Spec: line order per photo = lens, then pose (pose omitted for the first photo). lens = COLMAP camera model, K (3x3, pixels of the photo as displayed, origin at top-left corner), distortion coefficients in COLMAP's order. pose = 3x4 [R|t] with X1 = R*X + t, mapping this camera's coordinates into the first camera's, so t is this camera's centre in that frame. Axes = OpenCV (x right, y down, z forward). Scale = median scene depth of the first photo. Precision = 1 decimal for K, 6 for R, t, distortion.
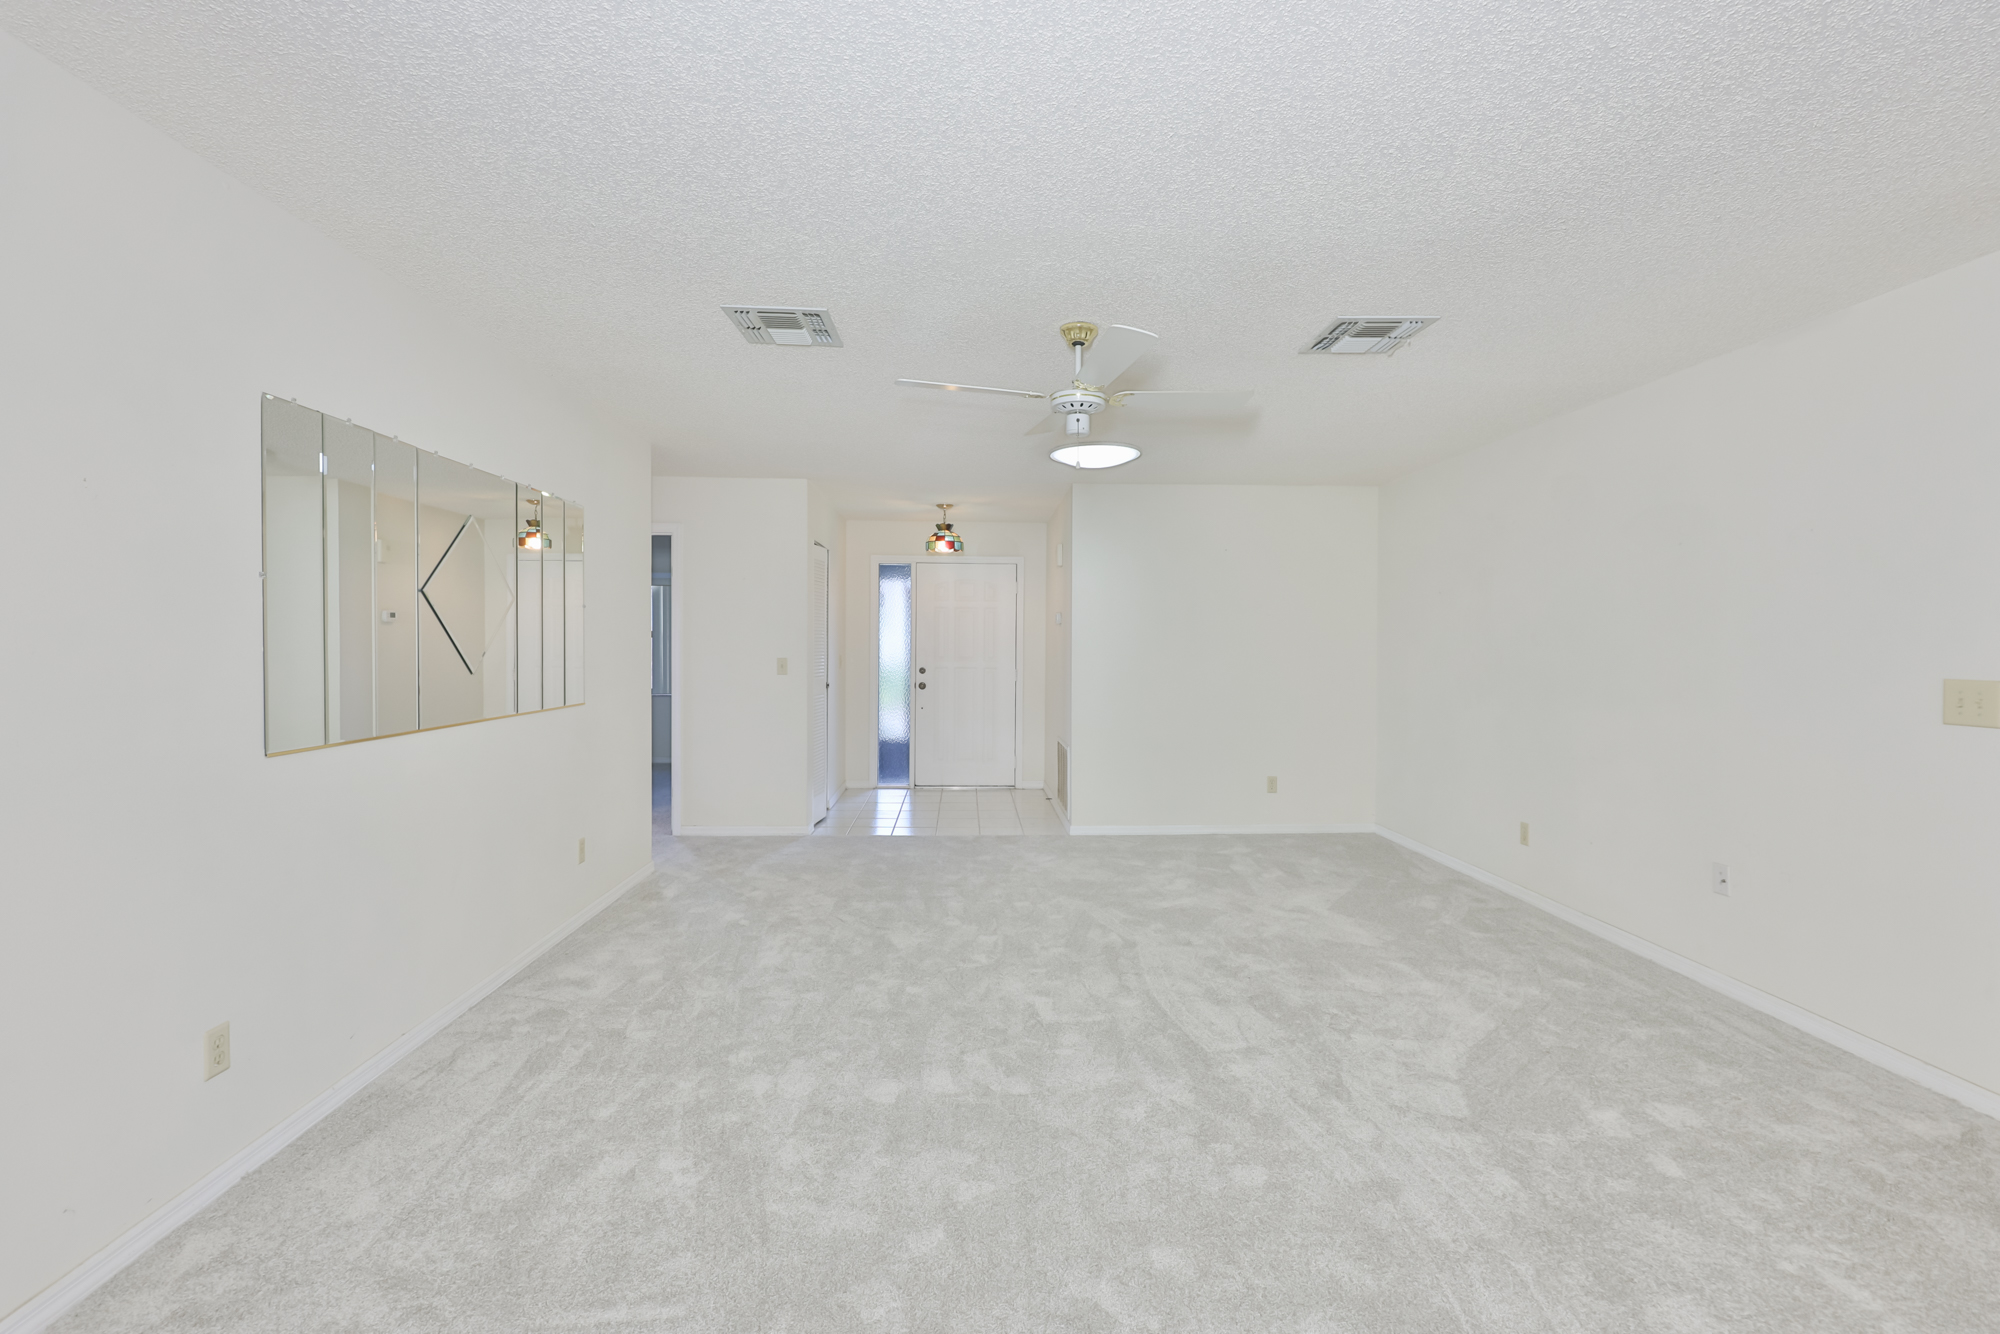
lens RADIAL K [[843.0, 0, 997.7], [0, 843.0, 656.2], [0, 0, 1]] dist [-0.002028, 0.000141]
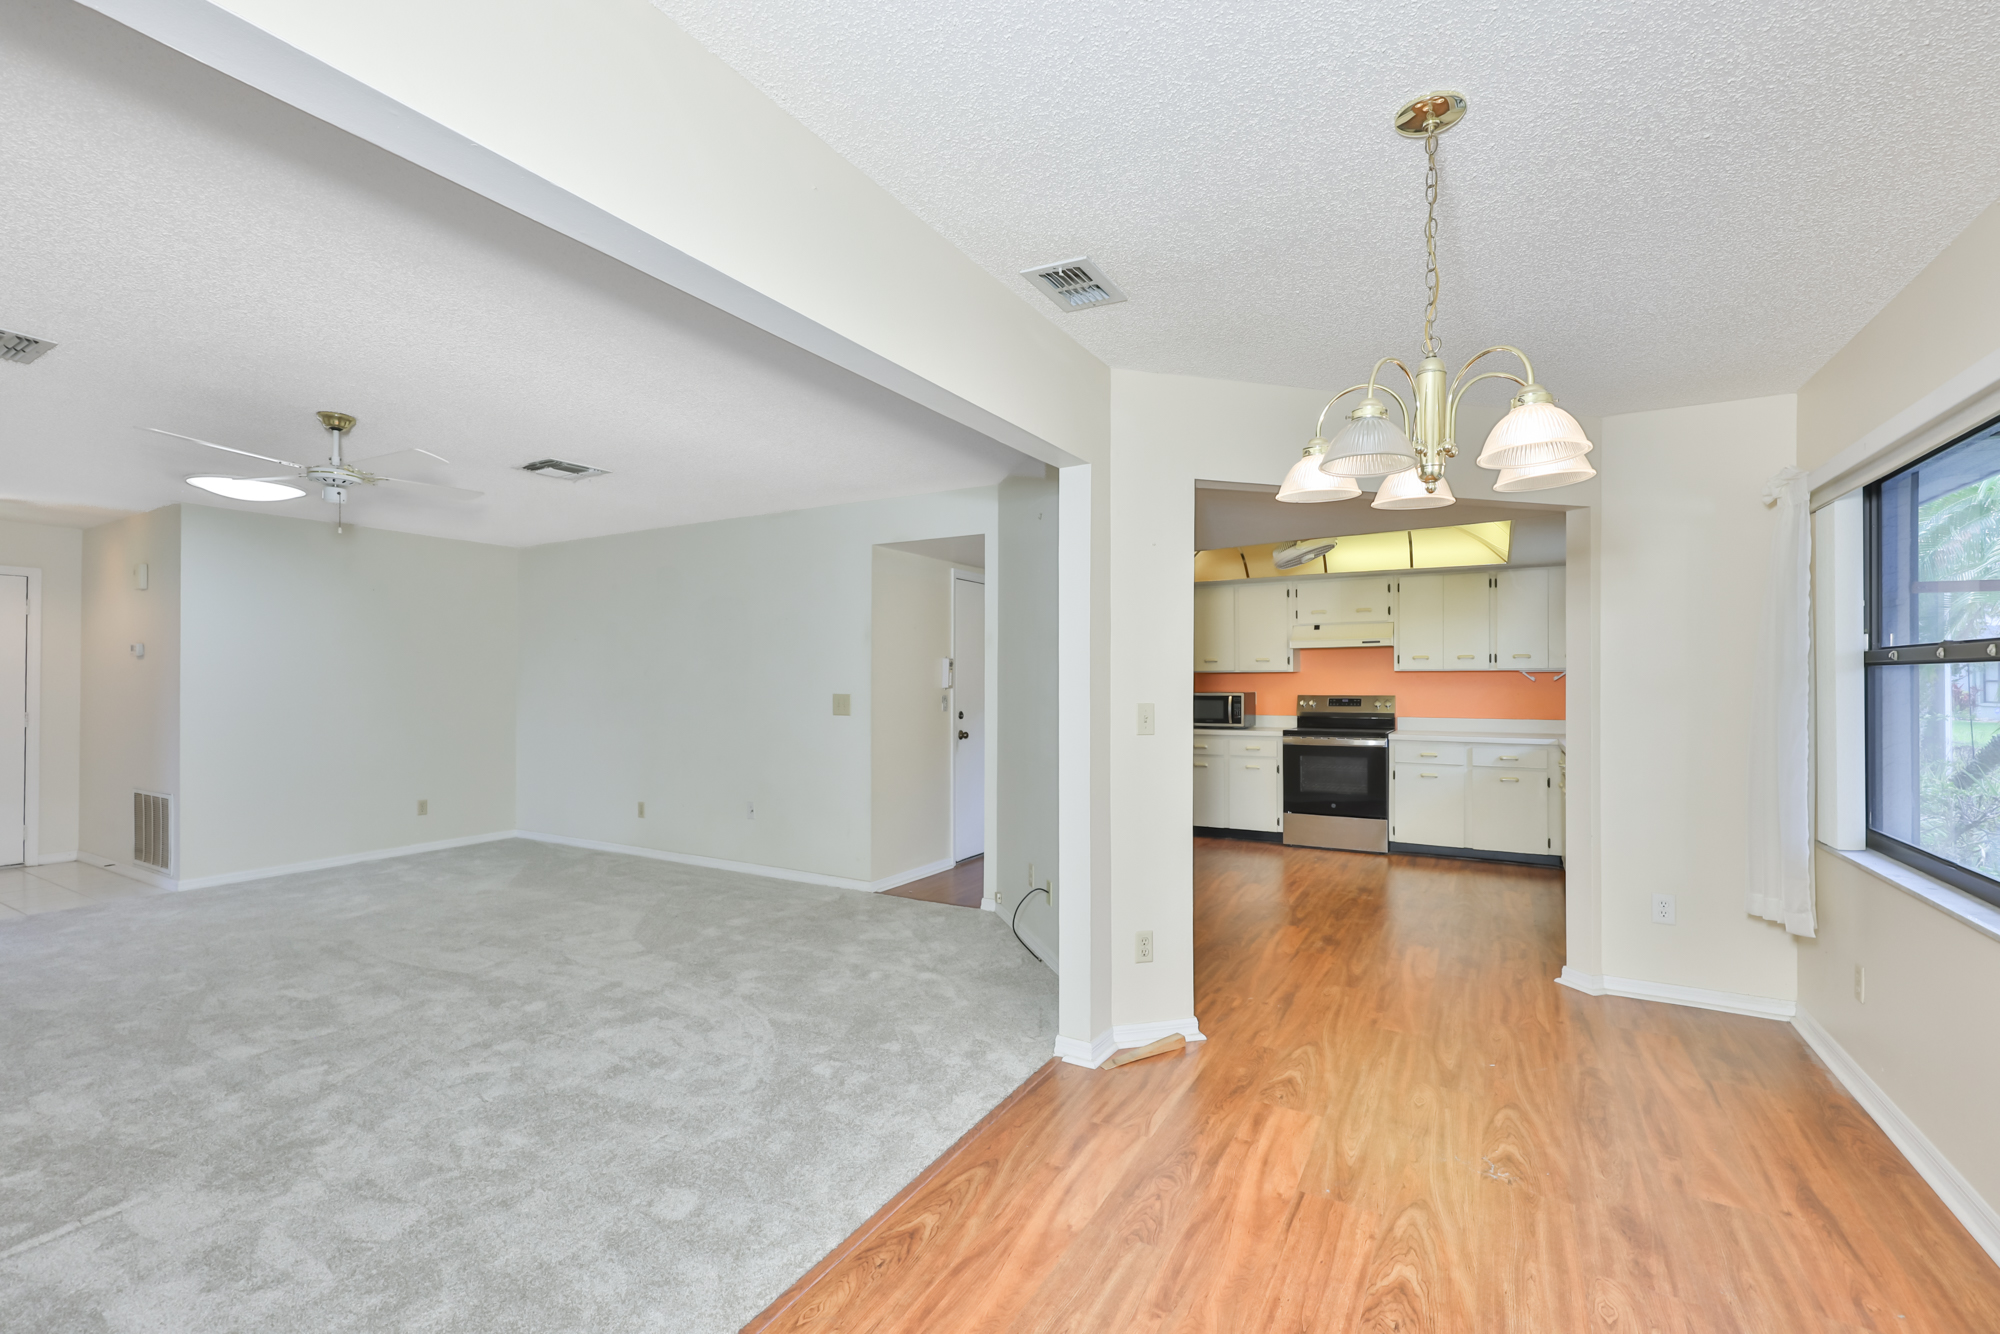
lens RADIAL K [[858.3, 0, 993.9], [0, 858.3, 675.3], [0, 0, 1]] dist [-0.004877, 0.000335]
pose [[0.534446, 0.004418, 0.845191, -0.355119], [0.012780, 0.999830, -0.013308, 0.008414], [-0.845106, 0.017914, 0.534299, -0.361635]]
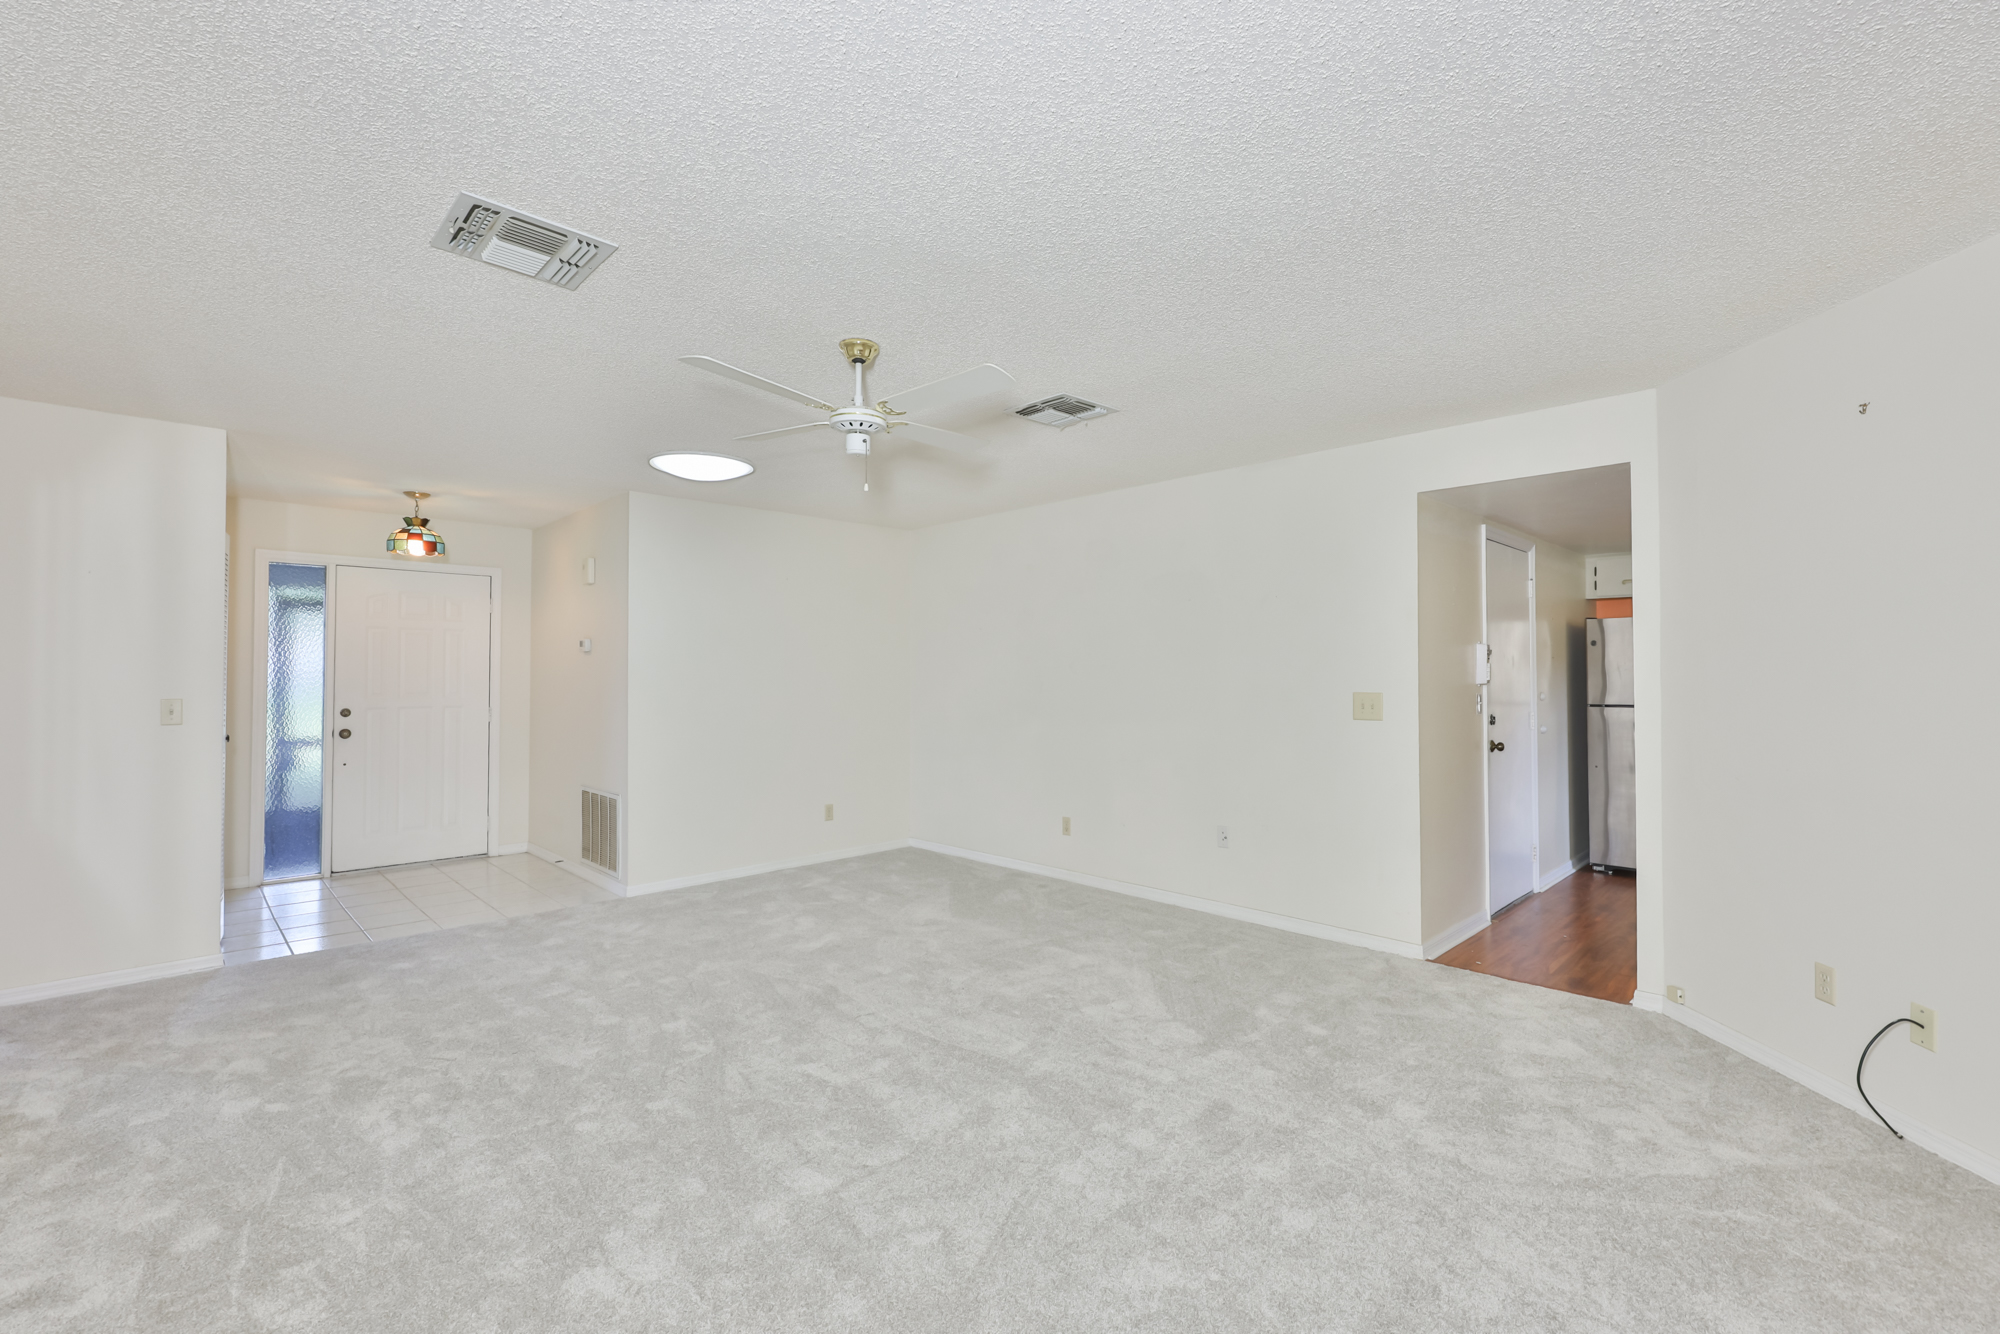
lens RADIAL K [[865.0, 0, 997.5], [0, 865.0, 663.2], [0, 0, 1]] dist [-0.000706, 0.000124]
pose [[0.743912, 0.003861, 0.668267, -0.360501], [0.014261, 0.999664, -0.021651, -0.003018], [-0.668126, 0.025636, 0.743606, 0.137887]]
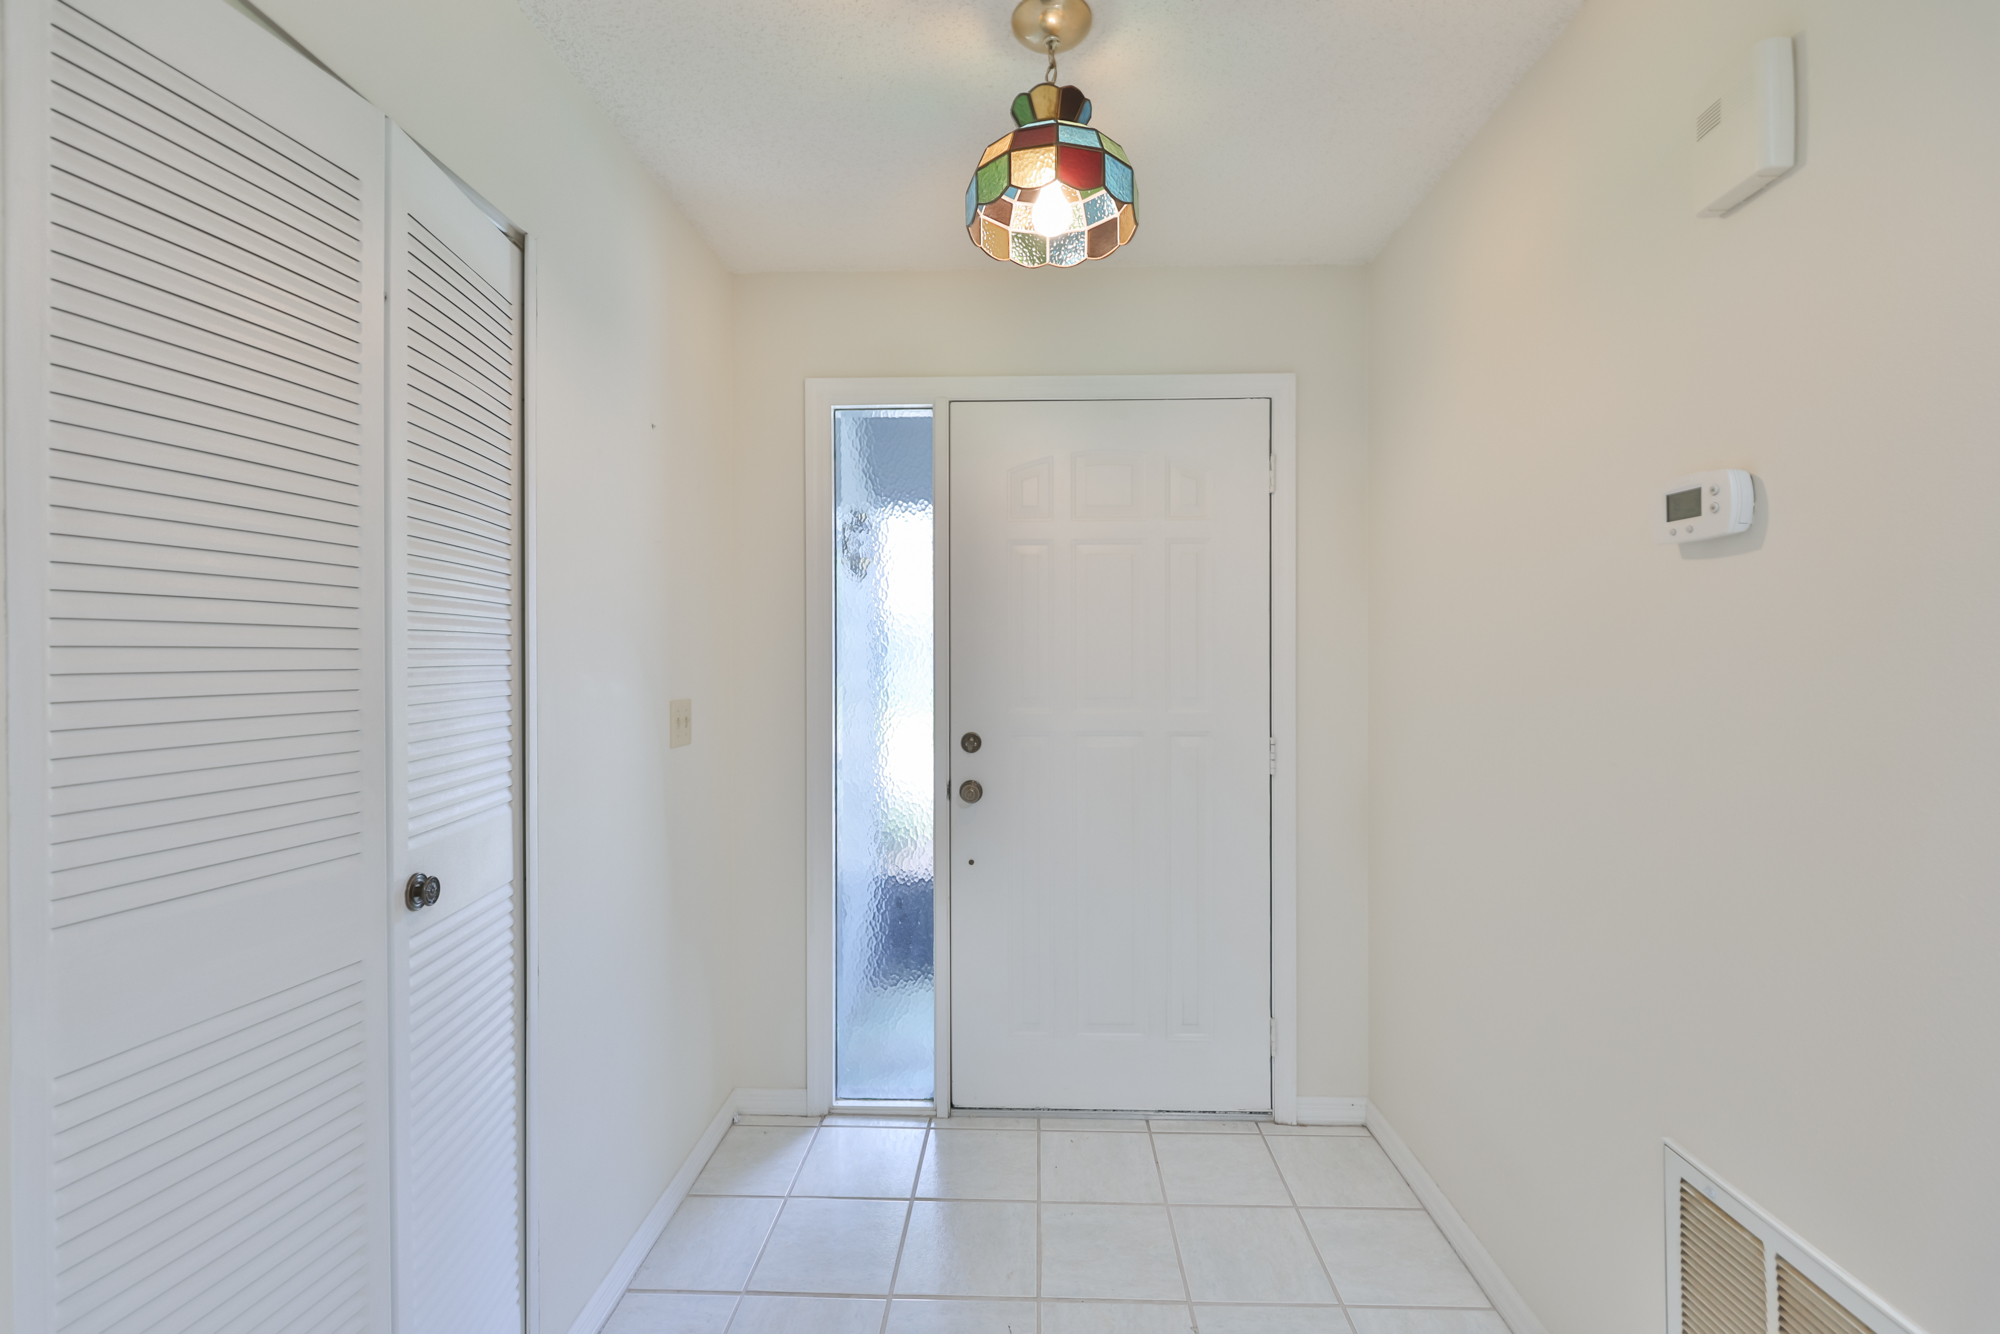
lens RADIAL K [[843.0, 0, 997.7], [0, 843.0, 656.2], [0, 0, 1]] dist [-0.002028, 0.000141]
pose [[0.996174, -0.006319, -0.087165, -0.110537], [0.005110, 0.999888, -0.014083, -0.022533], [0.087244, 0.013584, 0.996094, 1.459699]]
